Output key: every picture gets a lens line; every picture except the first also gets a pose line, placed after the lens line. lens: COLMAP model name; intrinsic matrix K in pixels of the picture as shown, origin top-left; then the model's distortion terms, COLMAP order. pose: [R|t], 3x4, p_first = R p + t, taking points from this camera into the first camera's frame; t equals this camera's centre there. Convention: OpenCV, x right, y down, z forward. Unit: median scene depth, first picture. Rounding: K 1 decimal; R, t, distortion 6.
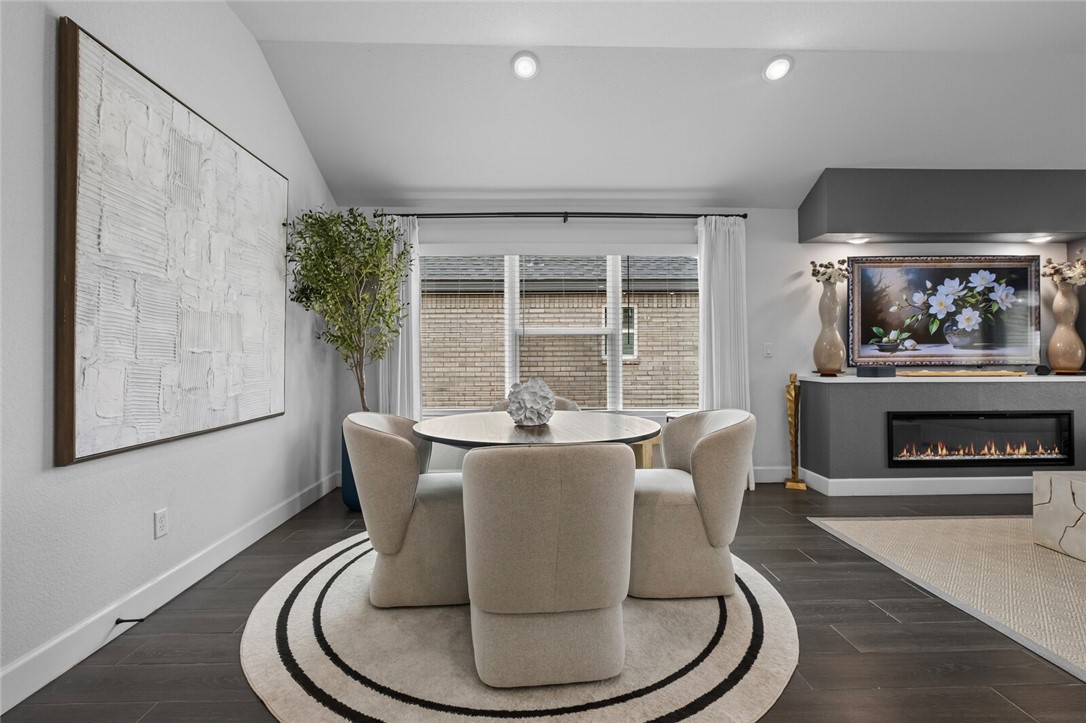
lens RADIAL K [[498.2, 0, 539.9], [0, 498.2, 353.4], [0, 0, 1]] dist [0.002294, -0.002701]
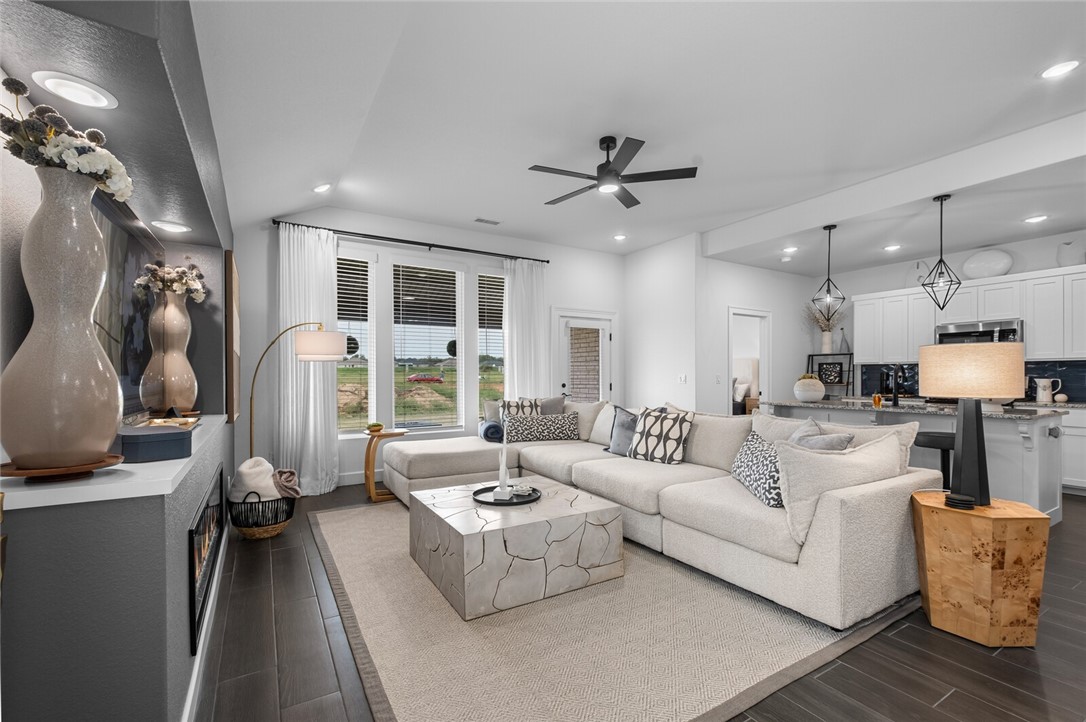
lens RADIAL K [[475.1, 0, 539.0], [0, 475.1, 376.7], [0, 0, 1]] dist [0.003070, -0.002591]
pose [[-0.500780, 0.004972, 0.865560, 0.165945], [0.002968, 0.999987, -0.004027, -0.015522], [-0.865569, 0.000552, -0.500789, 0.875196]]
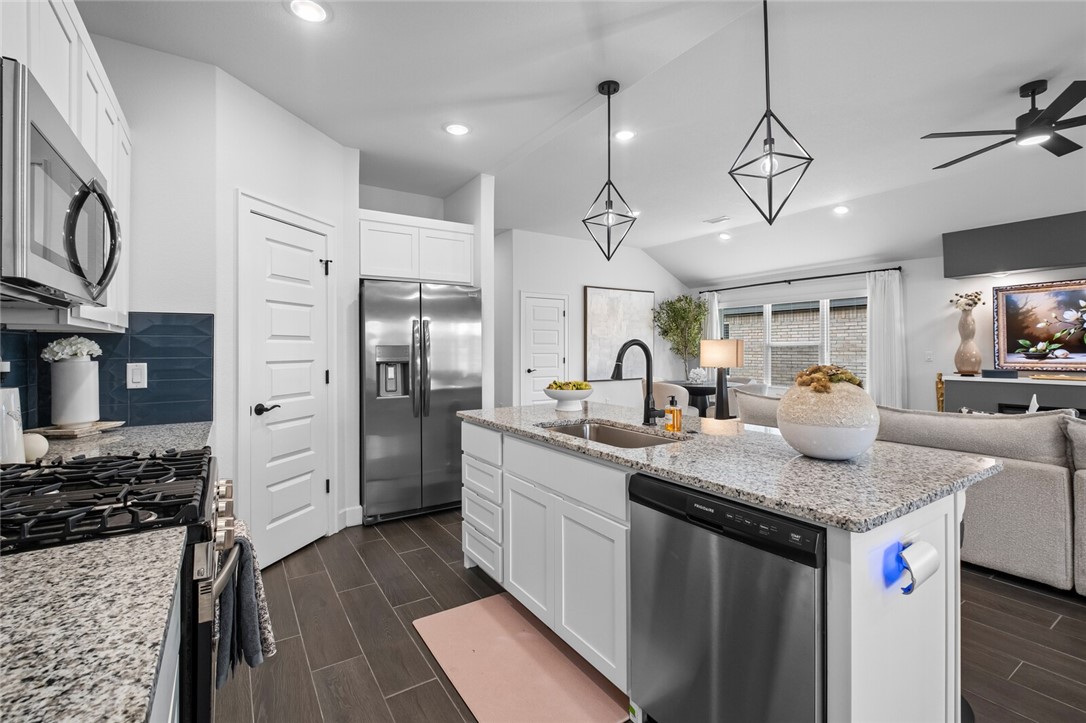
lens RADIAL K [[475.1, 0, 542.8], [0, 475.1, 346.3], [0, 0, 1]] dist [0.003070, -0.002591]
pose [[0.537686, -0.005226, -0.843129, 1.051341], [0.006412, 0.999977, -0.002109, -0.041841], [0.843121, -0.004272, 0.537707, -0.703514]]
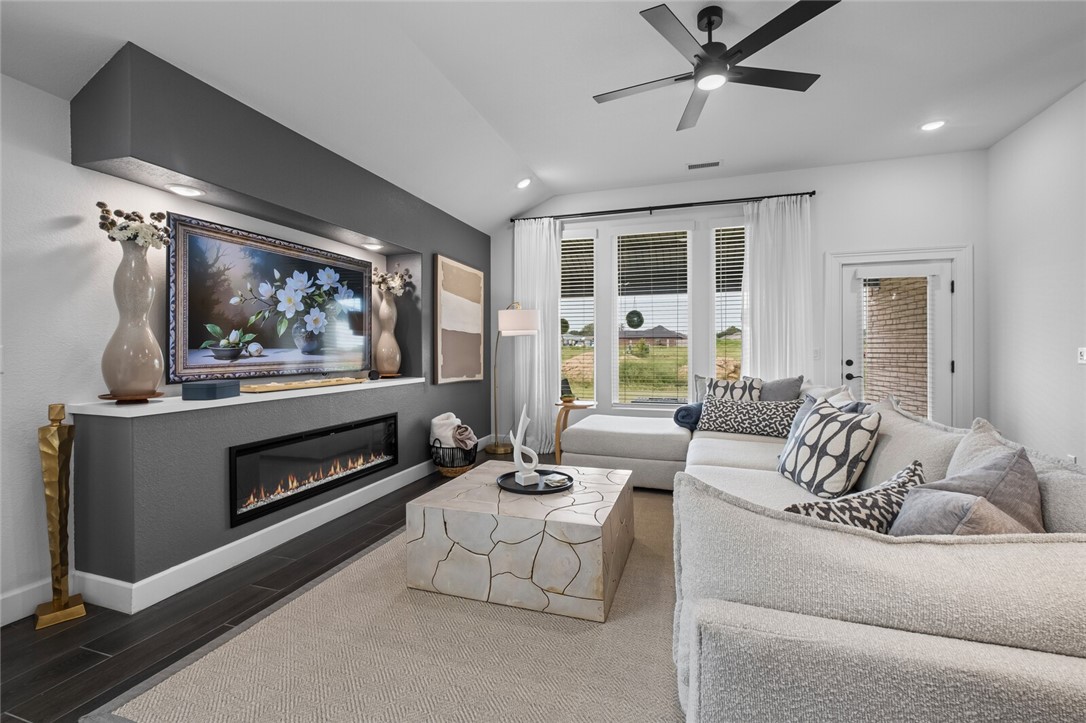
lens RADIAL K [[475.1, 0, 542.9], [0, 475.1, 351.2], [0, 0, 1]] dist [0.003070, -0.002591]
pose [[0.329457, 0.000941, 0.944170, 0.203274], [-0.003500, 0.999994, 0.000224, -0.017041], [-0.944164, -0.003379, 0.329458, 0.348497]]
